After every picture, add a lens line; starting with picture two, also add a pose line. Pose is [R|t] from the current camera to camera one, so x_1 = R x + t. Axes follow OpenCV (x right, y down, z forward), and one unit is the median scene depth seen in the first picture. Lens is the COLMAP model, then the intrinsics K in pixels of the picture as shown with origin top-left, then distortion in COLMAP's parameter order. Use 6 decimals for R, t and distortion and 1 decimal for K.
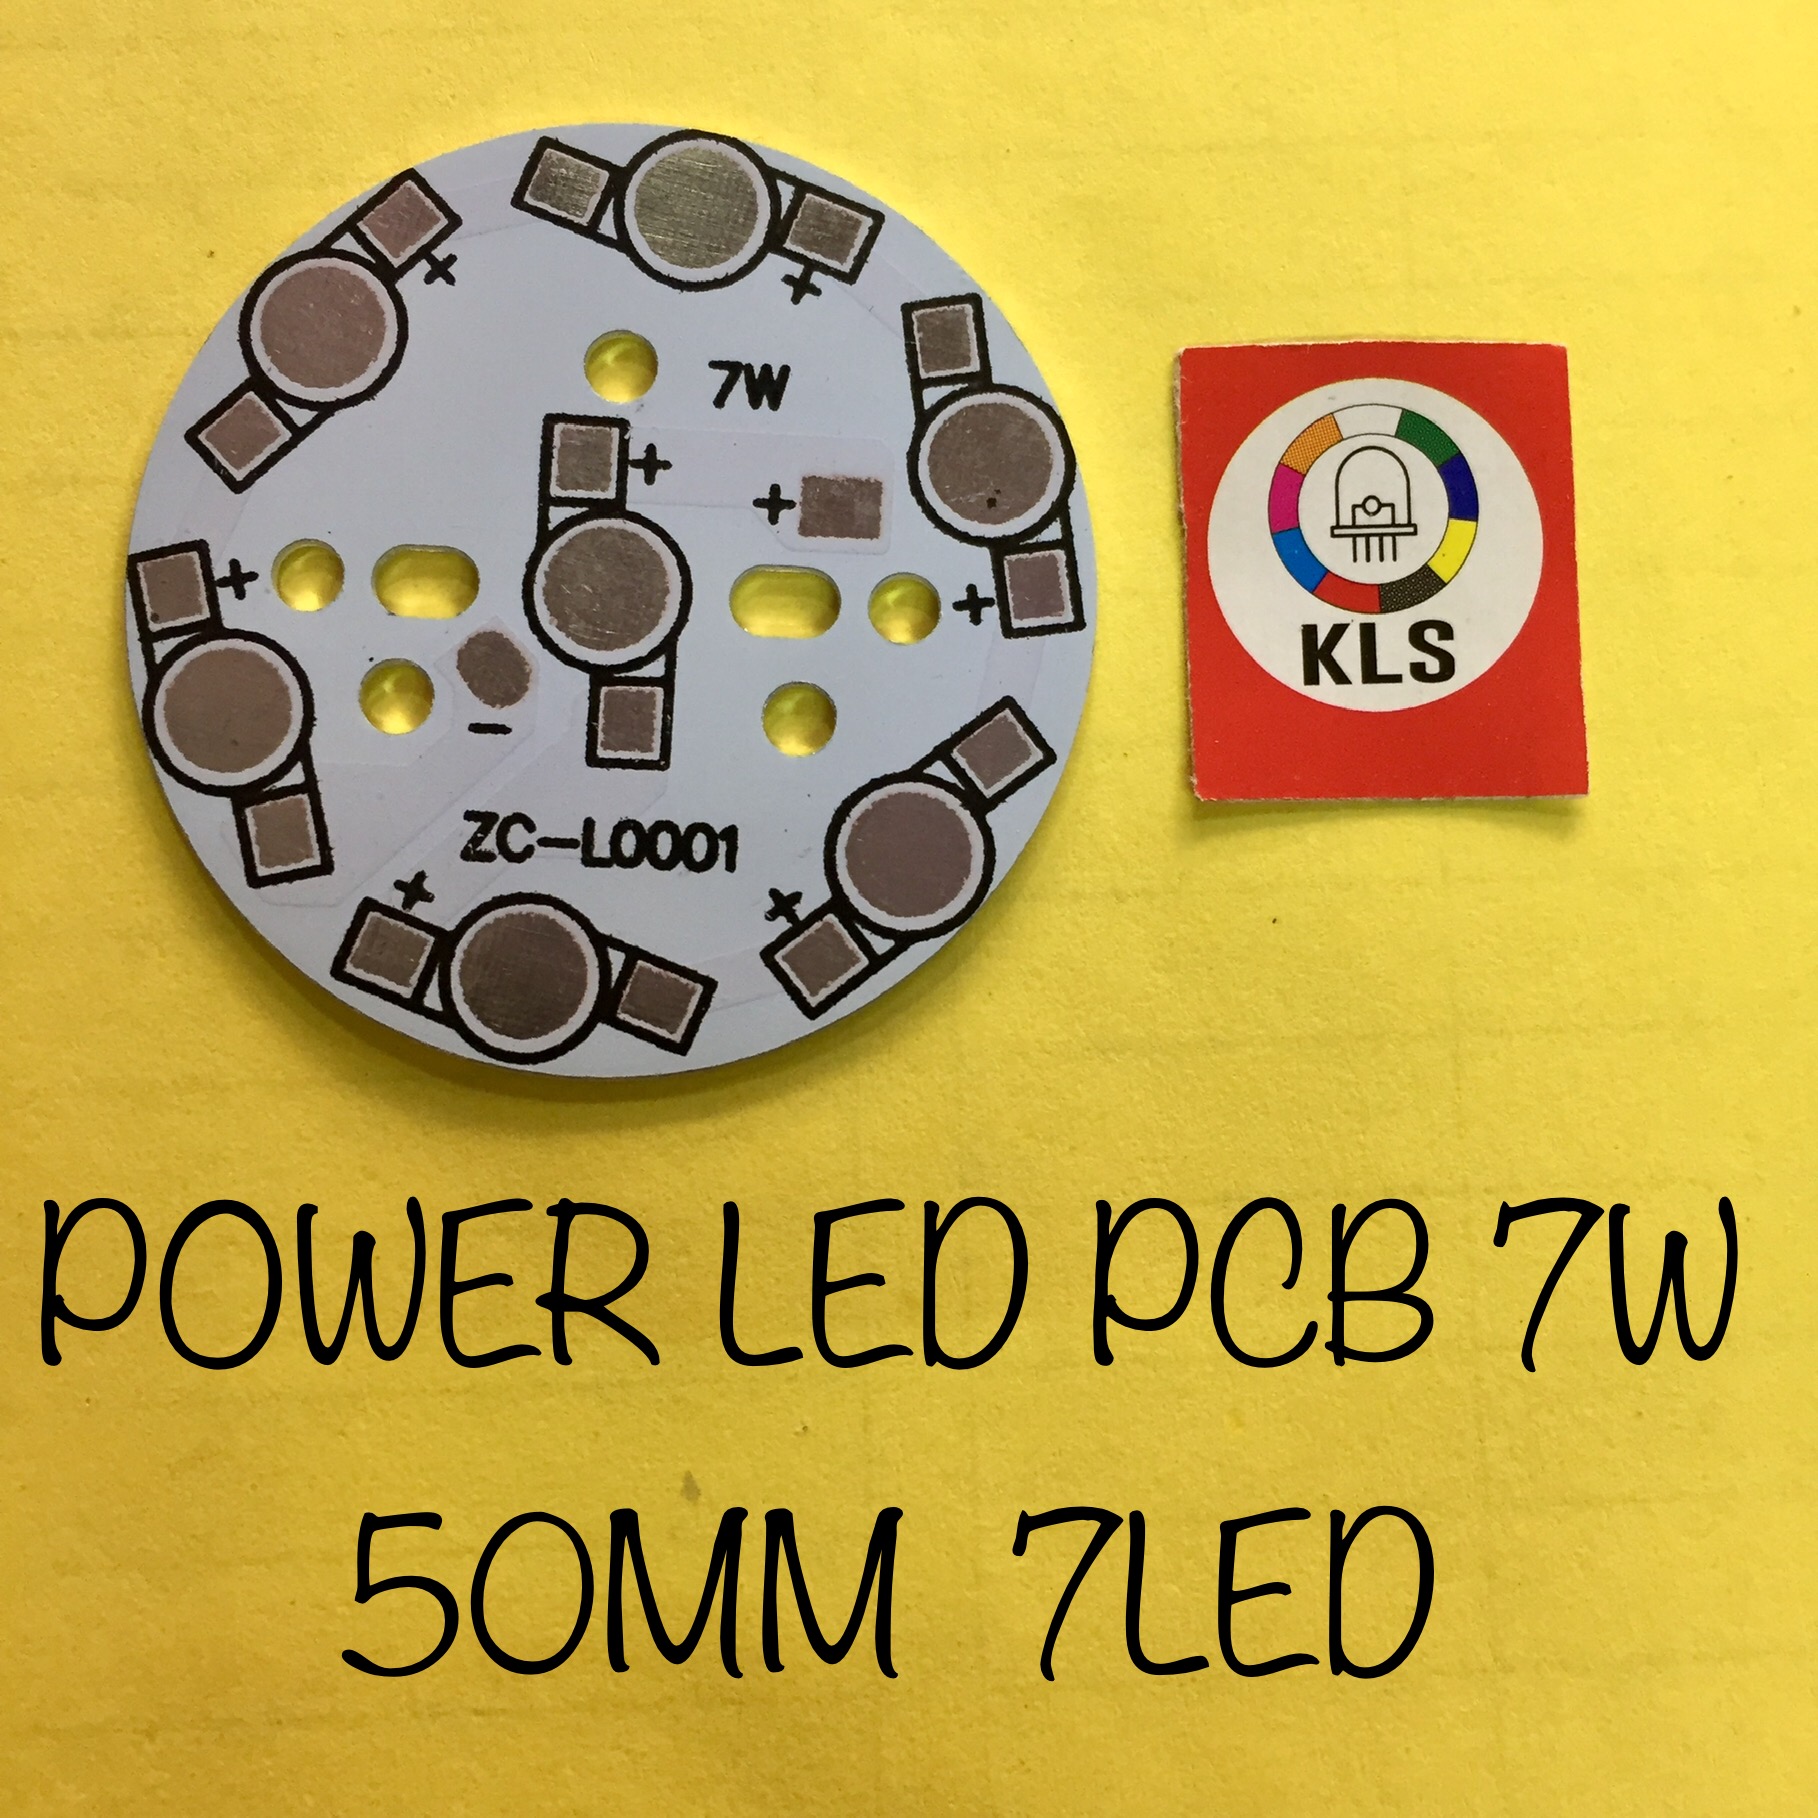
lens RADIAL K [[3771.7, 0, 908.3], [0, 3771.7, 914.3], [0, 0, 1]] dist [0.265173, 0.000000]
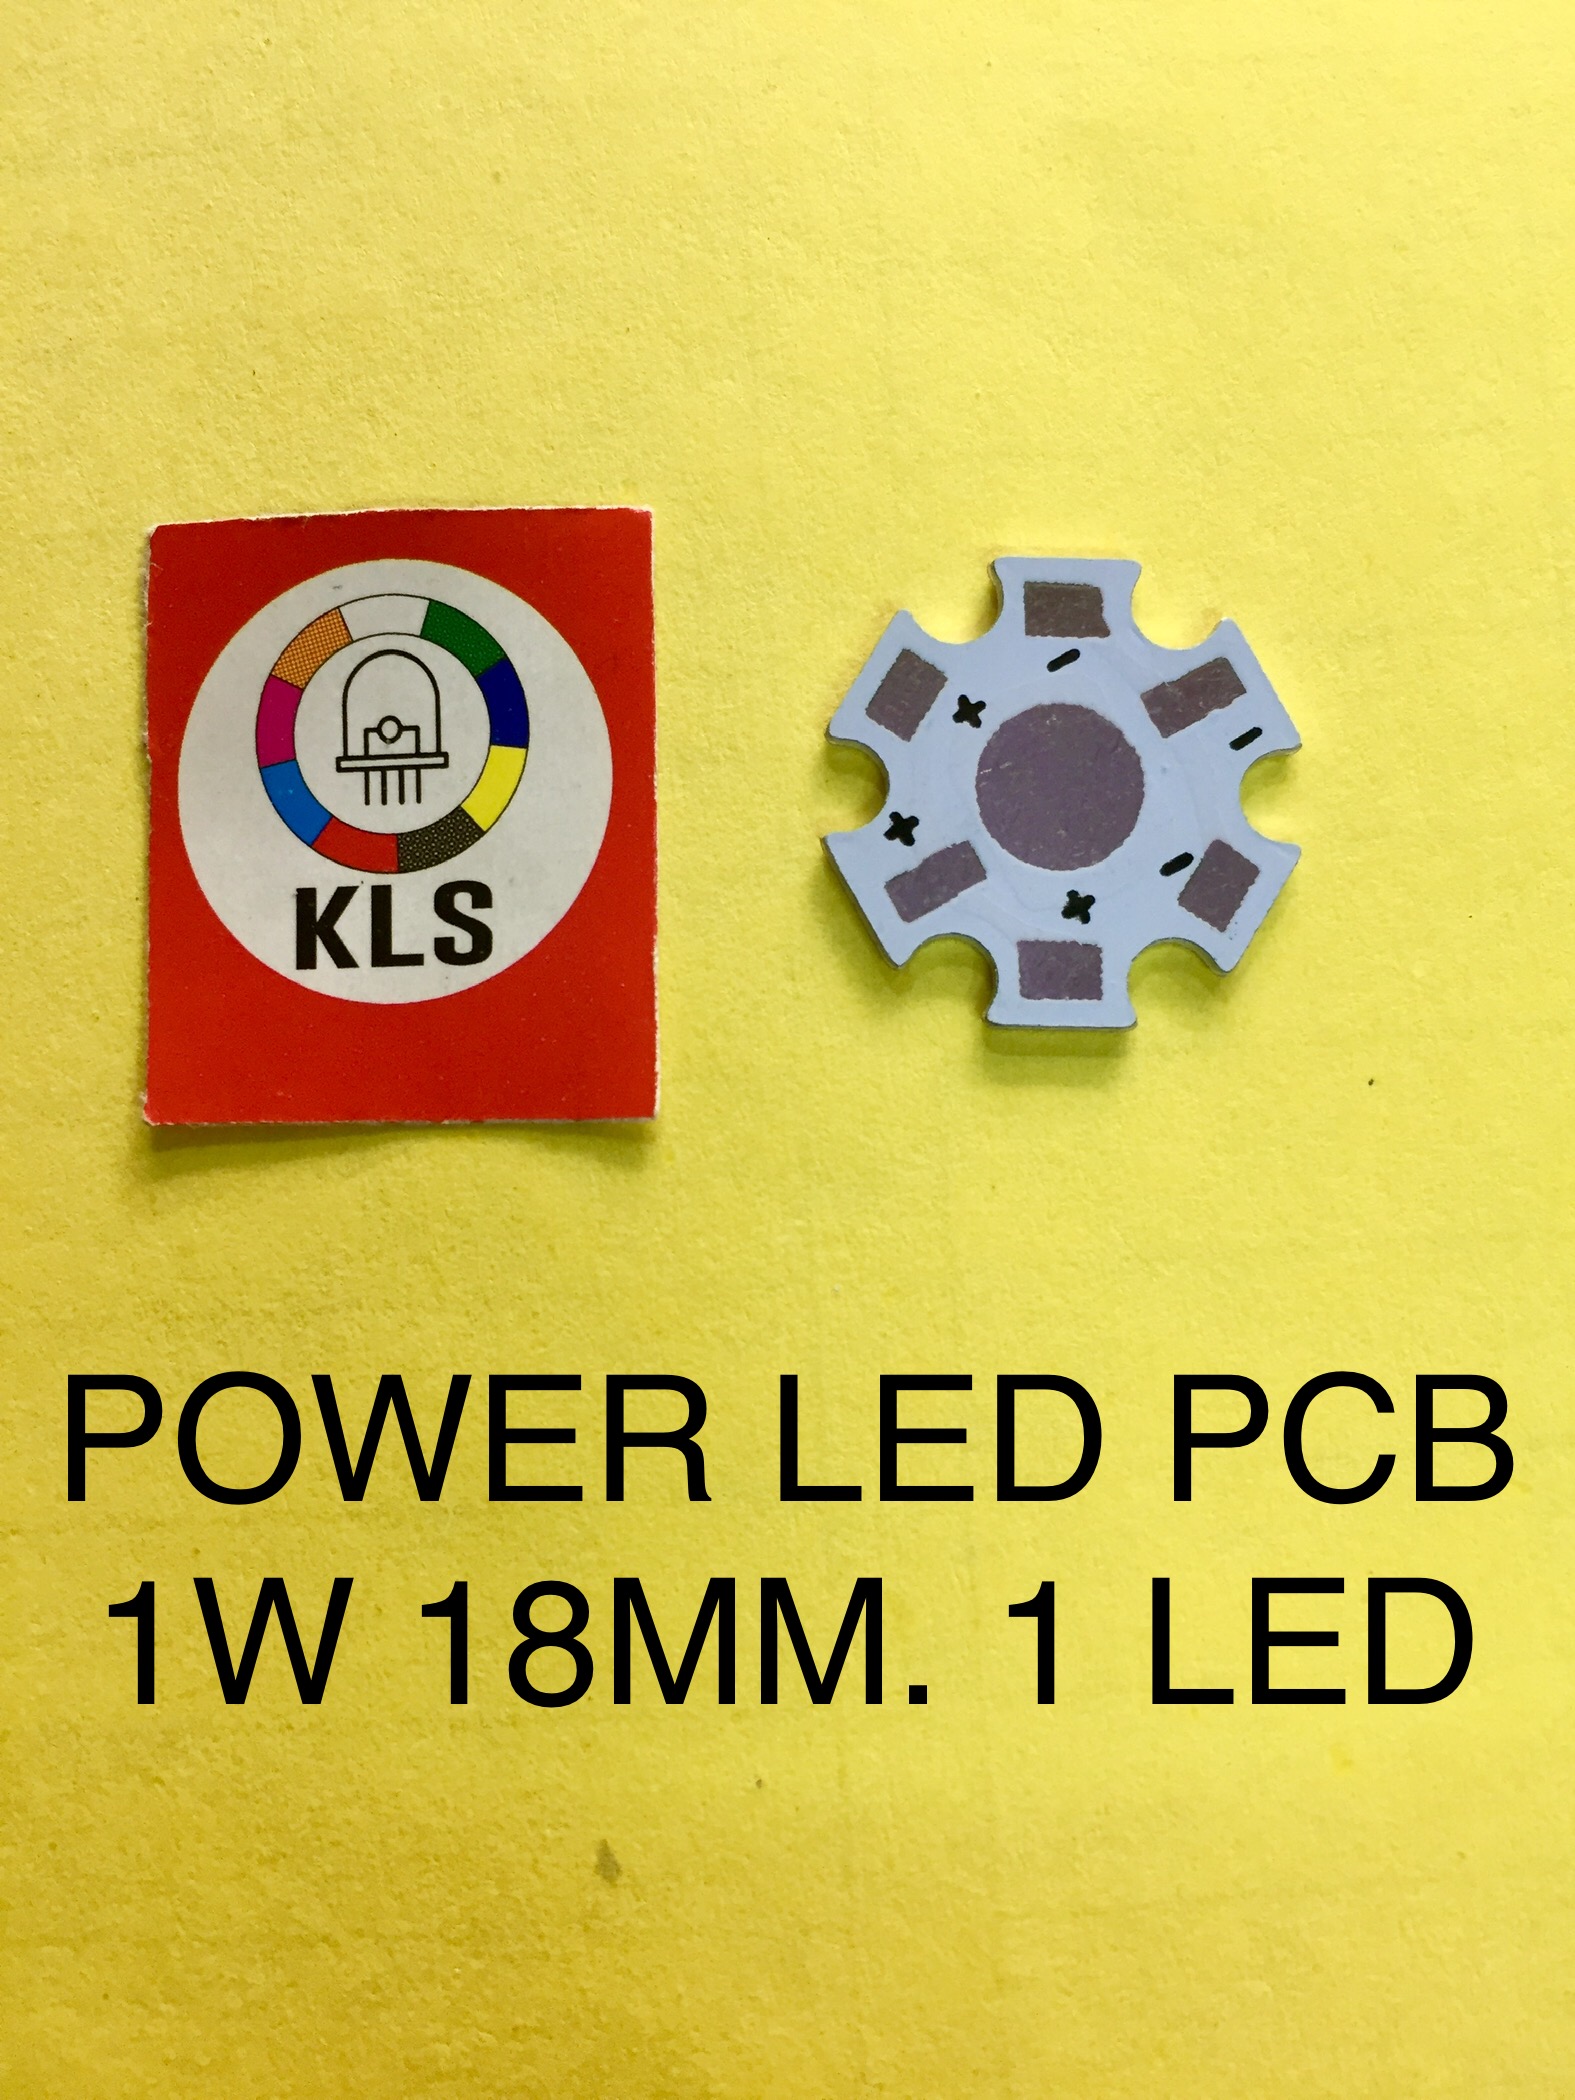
lens RADIAL K [[2578.8, 0, 718.9], [0, 2578.8, 985.0], [0, 0, 1]] dist [0.033860, 0.000000]
pose [[0.998409, -0.025135, -0.050477, -0.005723], [0.021980, 0.997827, -0.062114, 0.011514], [0.051929, 0.060905, 0.996792, 0.484396]]
